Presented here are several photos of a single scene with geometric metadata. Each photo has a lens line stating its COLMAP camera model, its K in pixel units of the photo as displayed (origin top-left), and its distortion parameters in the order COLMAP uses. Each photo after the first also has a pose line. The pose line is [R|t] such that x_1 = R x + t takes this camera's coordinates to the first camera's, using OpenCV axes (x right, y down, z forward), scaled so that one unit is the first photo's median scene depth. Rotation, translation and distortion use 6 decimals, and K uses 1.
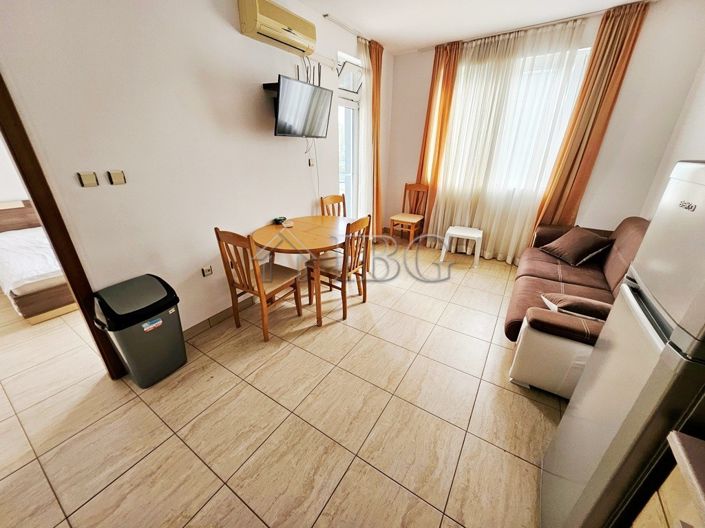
lens RADIAL K [[275.1, 0, 338.0], [0, 275.1, 261.5], [0, 0, 1]] dist [-0.006476, 0.000213]
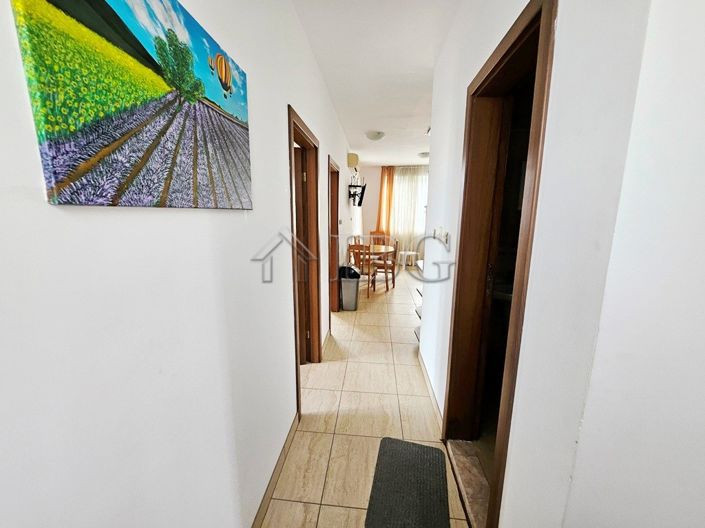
lens RADIAL K [[275.1, 0, 354.2], [0, 275.1, 261.7], [0, 0, 1]] dist [-0.006476, 0.000213]
pose [[0.876798, -0.085517, 0.473194, -0.950097], [0.189089, 0.966100, -0.175775, 0.257471], [-0.442121, 0.243595, 0.863244, -0.573270]]
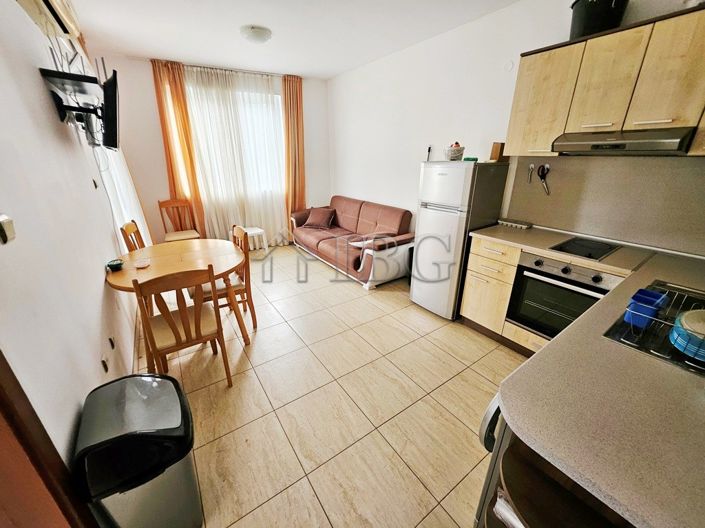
lens RADIAL K [[275.1, 0, 350.2], [0, 275.1, 262.9], [0, 0, 1]] dist [-0.006476, 0.000213]
pose [[0.382651, -0.337473, 0.860052, -0.492867], [0.369281, 0.909173, 0.192448, -0.058085], [-0.846882, 0.243961, 0.472518, 0.128455]]
